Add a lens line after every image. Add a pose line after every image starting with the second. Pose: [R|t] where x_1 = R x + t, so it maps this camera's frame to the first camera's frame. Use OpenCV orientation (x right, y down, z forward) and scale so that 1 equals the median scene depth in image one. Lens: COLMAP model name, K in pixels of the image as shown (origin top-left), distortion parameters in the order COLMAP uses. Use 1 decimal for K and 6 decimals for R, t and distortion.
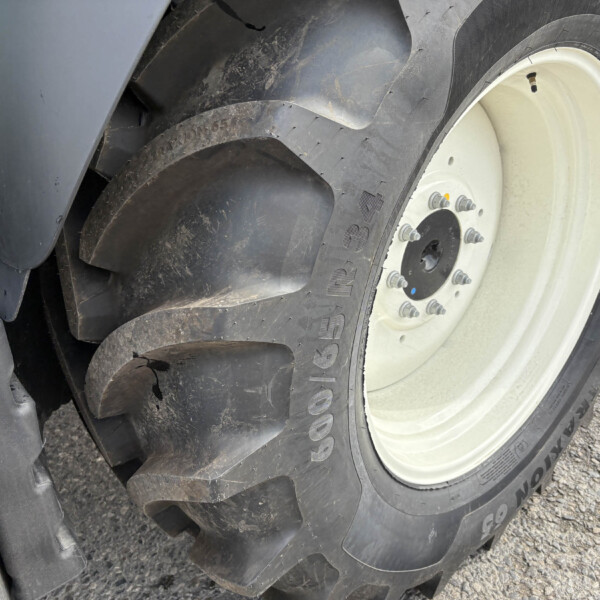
lens RADIAL K [[633.1, 0, 300.0], [0, 633.1, 300.0], [0, 0, 1]] dist [0.145641, -0.640451]
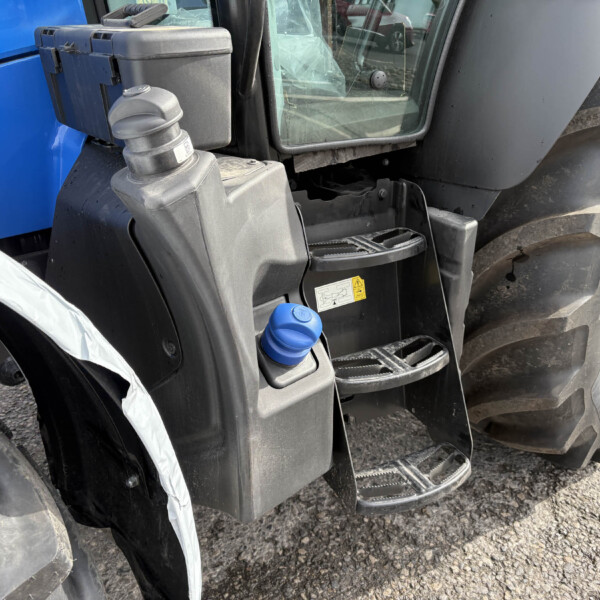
lens RADIAL K [[624.3, 0, 284.6], [0, 624.3, 301.8], [0, 0, 1]] dist [0.012454, 0.004352]
pose [[0.999856, 0.003347, 0.016665, -0.931605], [-0.002421, 0.998468, -0.055283, 0.331133], [-0.016824, 0.055234, 0.998332, -0.714645]]
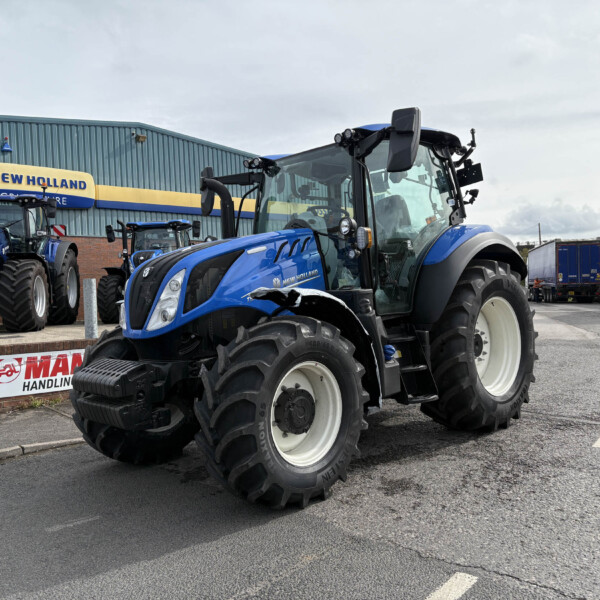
lens RADIAL K [[624.3, 0, 284.6], [0, 624.3, 301.8], [0, 0, 1]] dist [0.012454, 0.004352]
pose [[0.997230, -0.052775, 0.052408, -2.106364], [0.070474, 0.895716, -0.439005, 2.333758], [-0.023774, 0.441483, 0.896955, -4.663136]]
